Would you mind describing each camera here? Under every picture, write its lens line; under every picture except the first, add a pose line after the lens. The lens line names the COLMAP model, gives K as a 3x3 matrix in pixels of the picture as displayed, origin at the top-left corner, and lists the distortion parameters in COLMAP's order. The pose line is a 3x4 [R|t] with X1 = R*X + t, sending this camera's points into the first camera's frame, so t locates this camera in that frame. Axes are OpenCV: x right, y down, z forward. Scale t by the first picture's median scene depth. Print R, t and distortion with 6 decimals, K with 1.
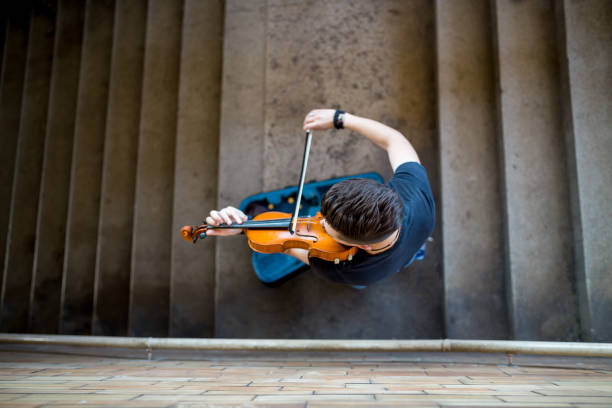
lens RADIAL K [[589.4, 0, 306.0], [0, 589.4, 204.0], [0, 0, 1]] dist [-0.066578, 0.110134]
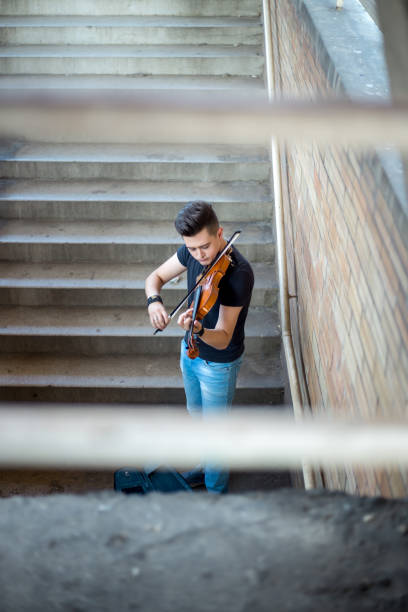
lens RADIAL K [[910.5, 0, 204.0], [0, 910.5, 306.0], [0, 0, 1]] dist [-0.097201, -0.080235]
pose [[-0.016991, -0.461636, 0.886907, -0.979831], [0.980178, 0.167426, 0.105923, -0.104307], [-0.197389, 0.871126, 0.449641, 0.055448]]
